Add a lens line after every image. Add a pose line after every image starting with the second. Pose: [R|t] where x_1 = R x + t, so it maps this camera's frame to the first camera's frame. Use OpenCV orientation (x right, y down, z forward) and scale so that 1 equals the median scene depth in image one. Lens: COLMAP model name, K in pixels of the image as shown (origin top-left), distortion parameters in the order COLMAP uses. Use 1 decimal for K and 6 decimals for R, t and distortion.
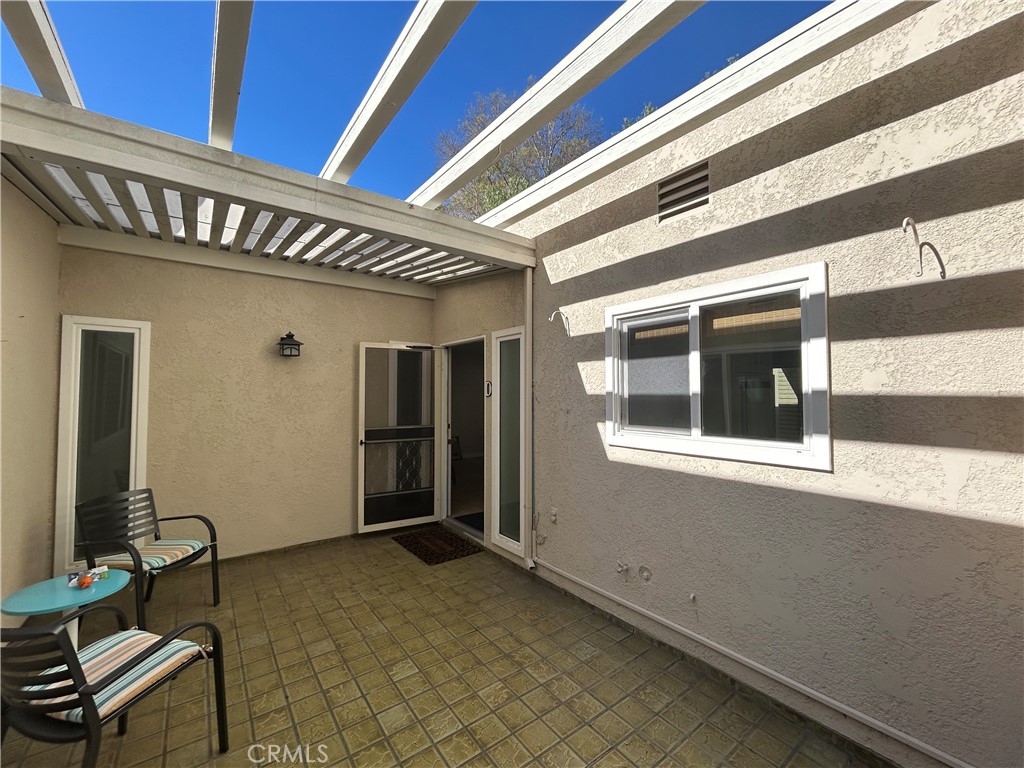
lens RADIAL K [[417.0, 0, 505.7], [0, 417.0, 383.3], [0, 0, 1]] dist [-0.002051, 0.001693]
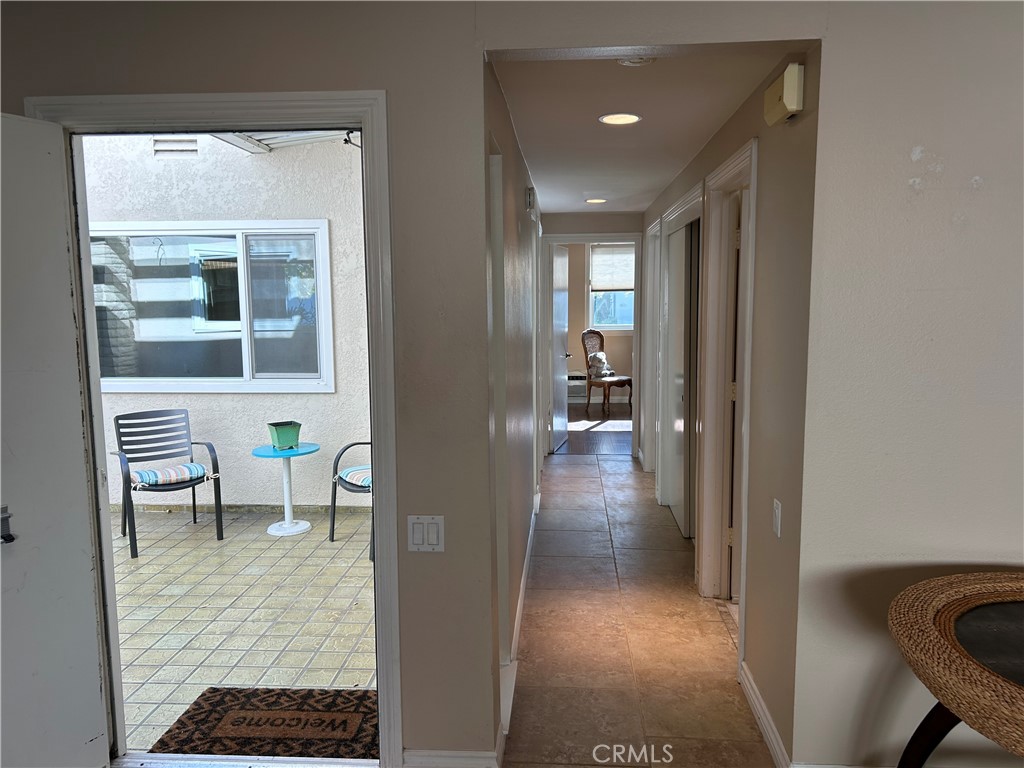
lens RADIAL K [[771.3, 0, 513.9], [0, 771.3, 392.7], [0, 0, 1]] dist [0.033455, -0.033592]
pose [[-0.648536, 0.101879, -0.754335, 0.232273], [0.026746, 0.993441, 0.111178, 0.022817], [0.760714, 0.051928, -0.647007, 1.921476]]
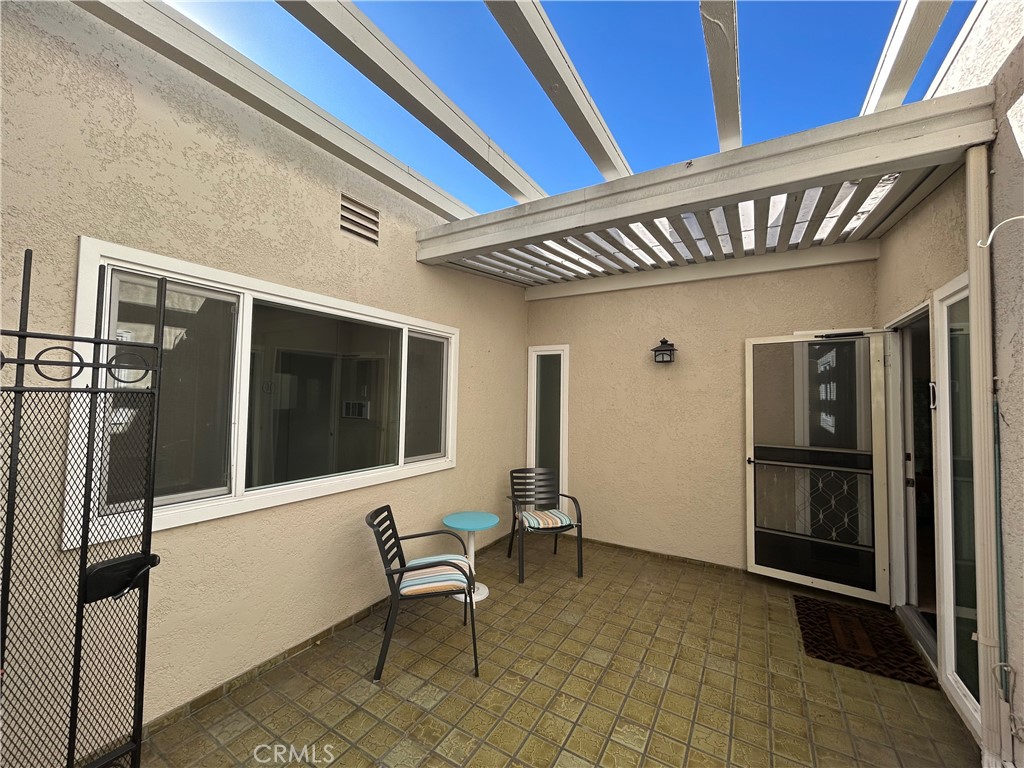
lens RADIAL K [[417.0, 0, 504.9], [0, 417.0, 382.7], [0, 0, 1]] dist [-0.002051, 0.001693]
pose [[0.375876, -0.025629, -0.926315, 0.293770], [0.008850, 0.999671, -0.024067, 0.005096], [0.926628, 0.000848, 0.375979, 0.306334]]
